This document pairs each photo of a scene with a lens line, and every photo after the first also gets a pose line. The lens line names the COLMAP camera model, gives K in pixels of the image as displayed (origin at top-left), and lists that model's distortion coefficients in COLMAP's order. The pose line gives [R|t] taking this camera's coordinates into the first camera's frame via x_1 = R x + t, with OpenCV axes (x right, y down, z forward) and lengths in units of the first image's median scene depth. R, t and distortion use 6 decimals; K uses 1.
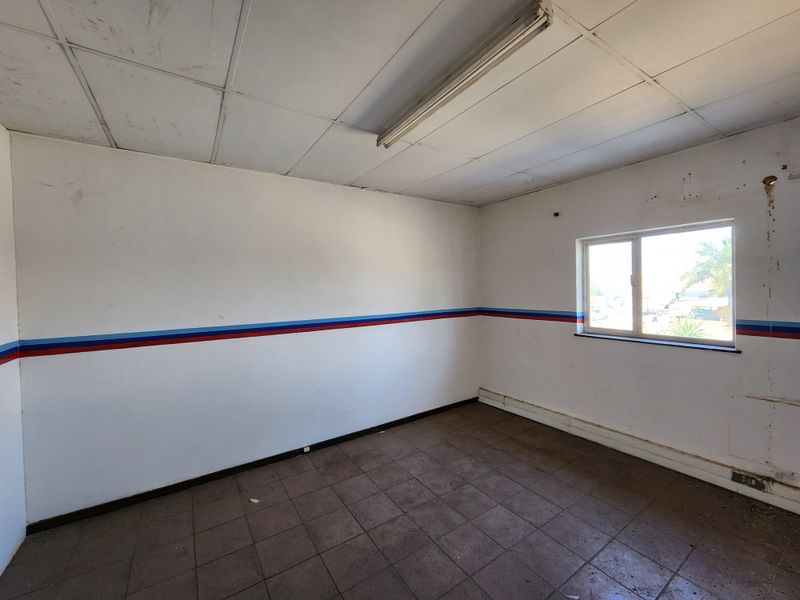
lens RADIAL K [[327.1, 0, 401.4], [0, 327.1, 299.0], [0, 0, 1]] dist [0.001207, -0.001619]
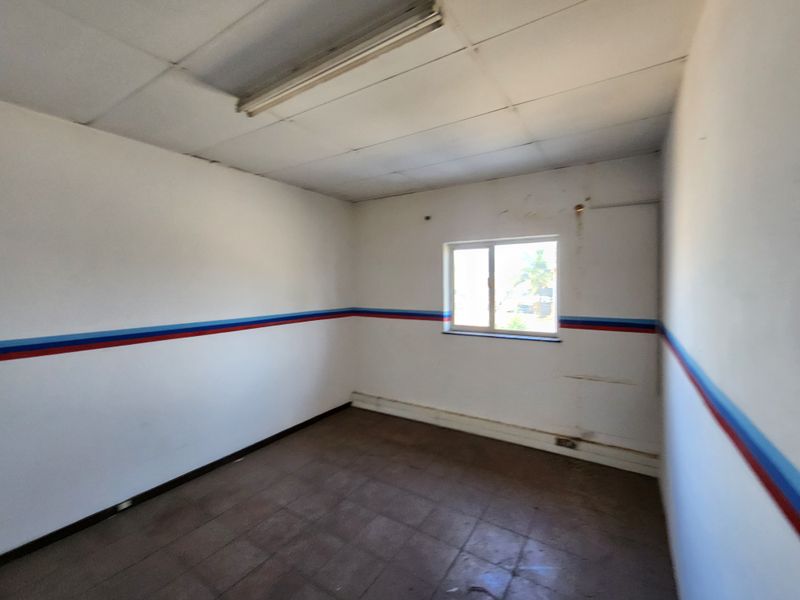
lens RADIAL K [[327.1, 0, 400.4], [0, 327.1, 293.2], [0, 0, 1]] dist [0.001207, -0.001619]
pose [[0.909345, 0.002121, 0.416037, -0.041668], [-0.000643, 0.999993, -0.003694, -0.016209], [-0.416042, 0.003092, 0.909340, 0.096342]]
